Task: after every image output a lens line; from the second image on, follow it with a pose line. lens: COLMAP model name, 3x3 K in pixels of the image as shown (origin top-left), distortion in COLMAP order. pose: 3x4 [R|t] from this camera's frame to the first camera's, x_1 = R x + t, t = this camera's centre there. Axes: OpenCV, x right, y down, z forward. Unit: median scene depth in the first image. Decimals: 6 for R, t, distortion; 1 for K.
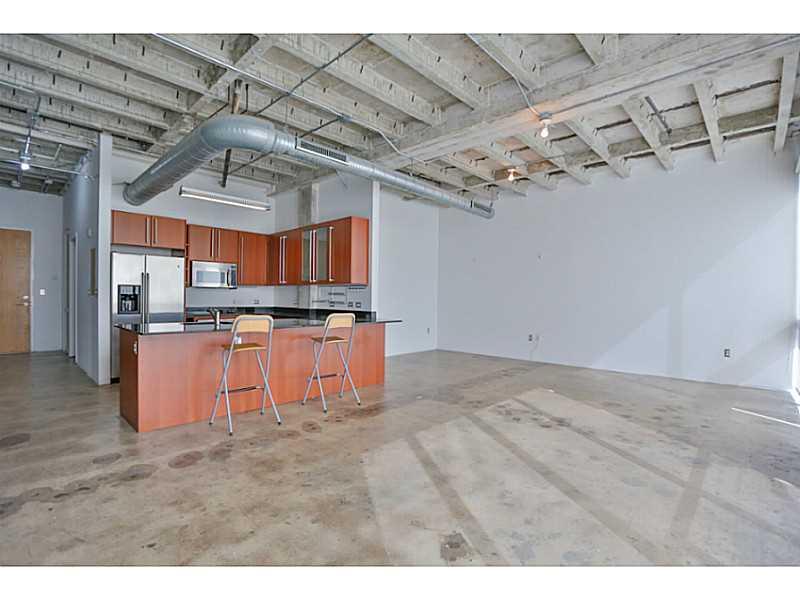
lens RADIAL K [[384.0, 0, 398.3], [0, 384.0, 301.7], [0, 0, 1]] dist [-0.056426, 0.017214]
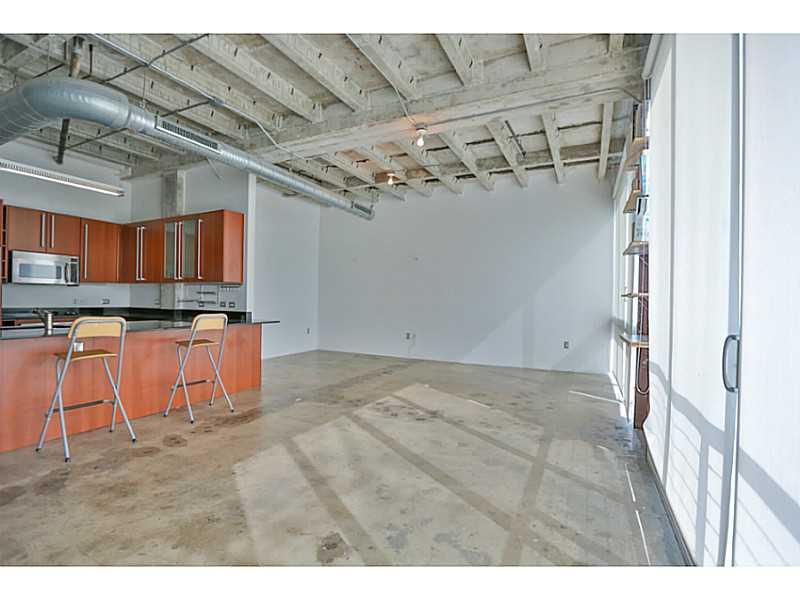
lens RADIAL K [[384.0, 0, 398.3], [0, 384.0, 301.7], [0, 0, 1]] dist [-0.056426, 0.017214]
pose [[0.954041, 0.000740, 0.299675, 0.008497], [-0.000855, 1.000000, 0.000252, 0.000071], [-0.299675, -0.000497, 0.954041, -0.000547]]
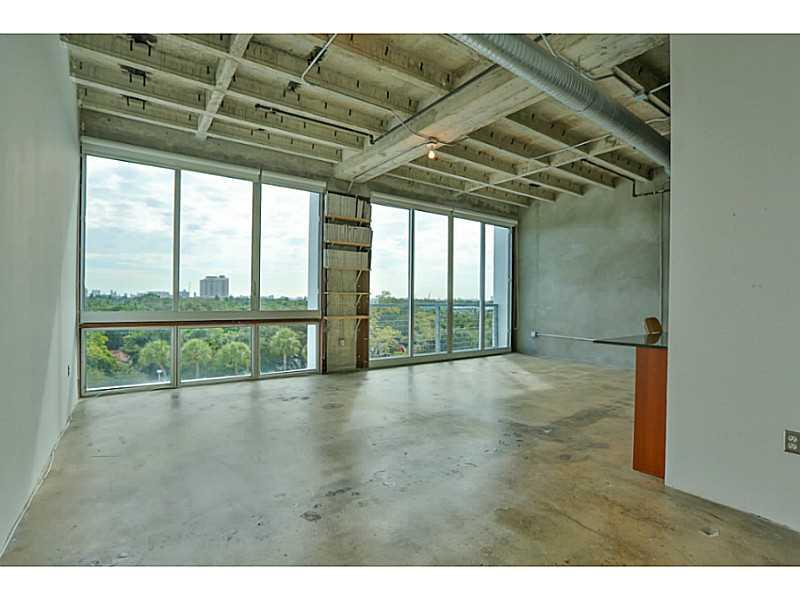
lens RADIAL K [[384.0, 0, 398.3], [0, 384.0, 301.7], [0, 0, 1]] dist [-0.056426, 0.017214]
pose [[-0.979695, -0.024971, 0.198932, 0.243929], [-0.021294, 0.999561, 0.020602, -0.018492], [-0.199359, 0.015948, -0.979797, 2.173428]]
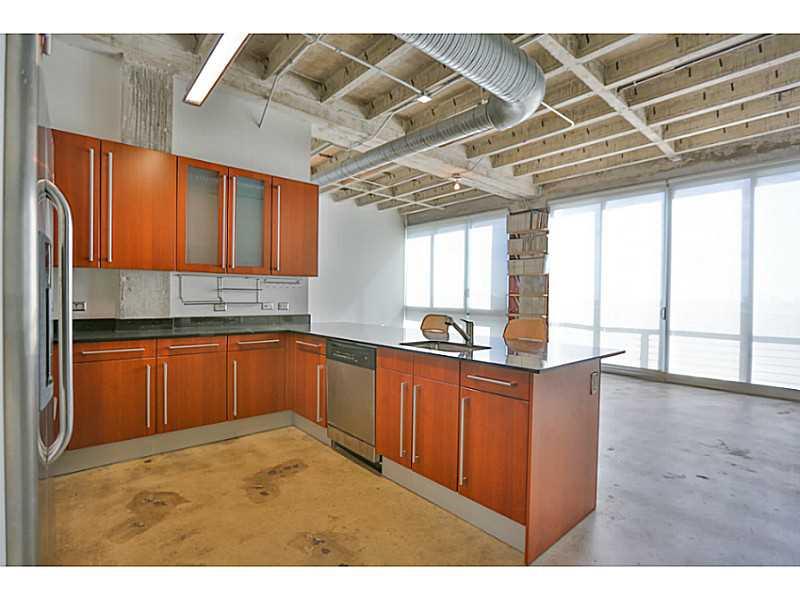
lens RADIAL K [[384.0, 0, 398.3], [0, 384.0, 301.7], [0, 0, 1]] dist [-0.056426, 0.017214]
pose [[0.100545, -0.022979, 0.994667, -1.155234], [-0.002803, 0.999723, 0.023380, -0.025340], [-0.994929, -0.005139, 0.100453, 1.076809]]
